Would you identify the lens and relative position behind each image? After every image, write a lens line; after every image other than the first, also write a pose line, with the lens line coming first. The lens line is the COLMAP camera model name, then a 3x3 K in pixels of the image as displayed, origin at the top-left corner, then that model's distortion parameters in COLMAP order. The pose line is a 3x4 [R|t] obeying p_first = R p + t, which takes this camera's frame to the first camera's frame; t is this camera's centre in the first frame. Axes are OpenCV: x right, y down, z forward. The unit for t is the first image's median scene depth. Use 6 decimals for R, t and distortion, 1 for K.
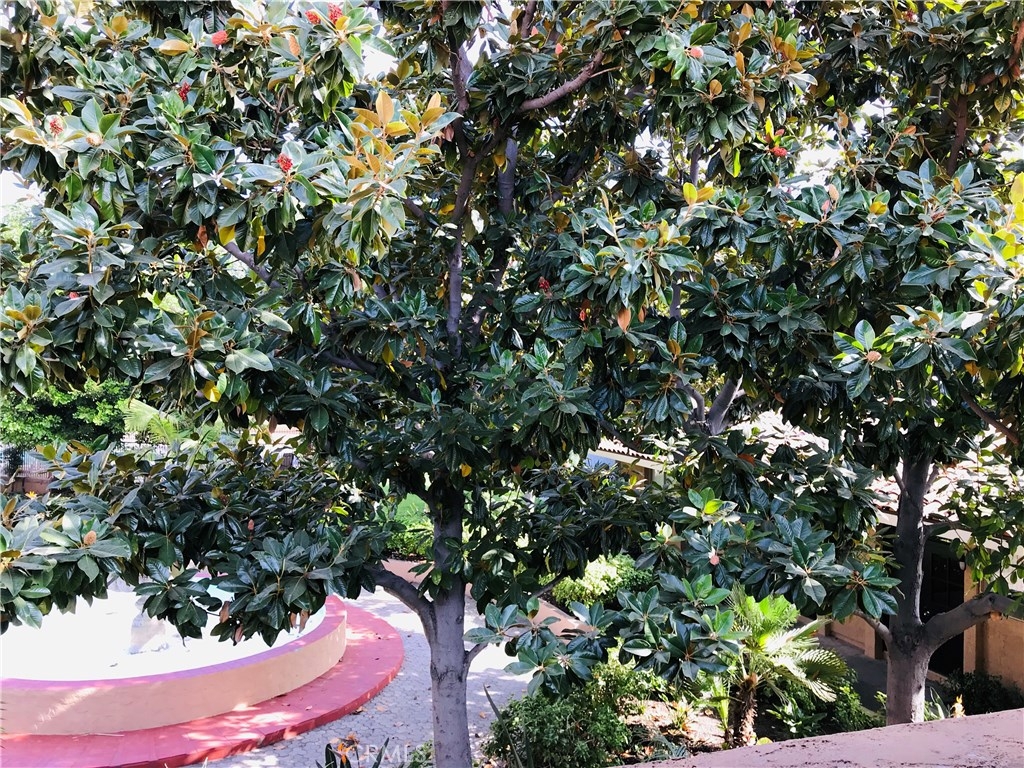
lens RADIAL K [[846.9, 0, 514.6], [0, 846.9, 386.5], [0, 0, 1]] dist [0.065878, -0.041664]
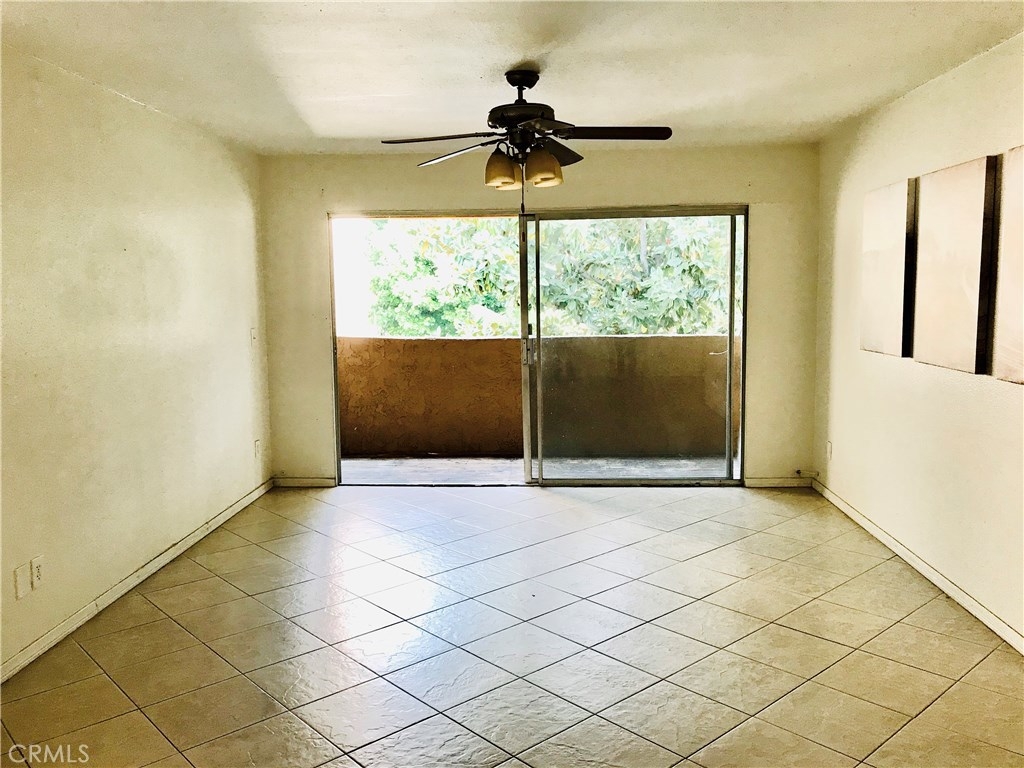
lens RADIAL K [[846.9, 0, 513.2], [0, 846.9, 380.1], [0, 0, 1]] dist [0.065878, -0.041664]
pose [[0.935227, 0.006137, -0.353995, 0.470912], [0.030711, 0.994675, 0.098381, 0.010460], [0.352714, -0.102880, 0.930058, -1.310205]]
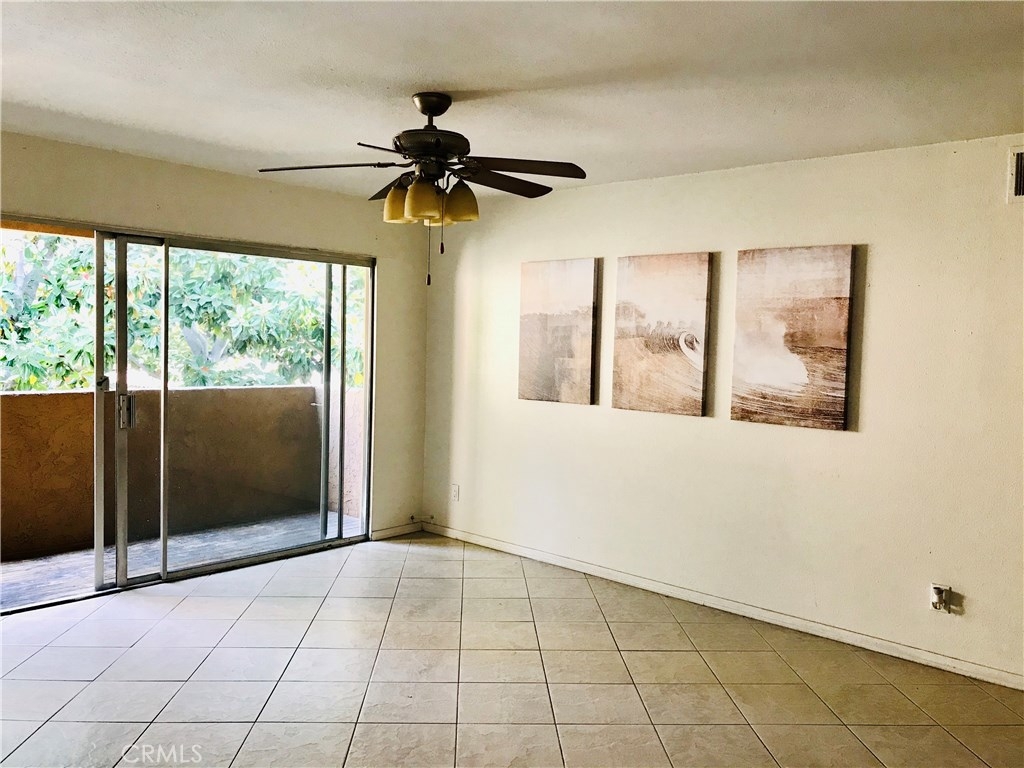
lens RADIAL K [[846.9, 0, 493.8], [0, 846.9, 383.9], [0, 0, 1]] dist [0.065878, -0.041664]
pose [[0.881972, -0.018684, 0.470931, -0.073613], [-0.009312, 0.998328, 0.057047, 0.001938], [-0.471210, -0.054699, 0.880323, -1.203643]]
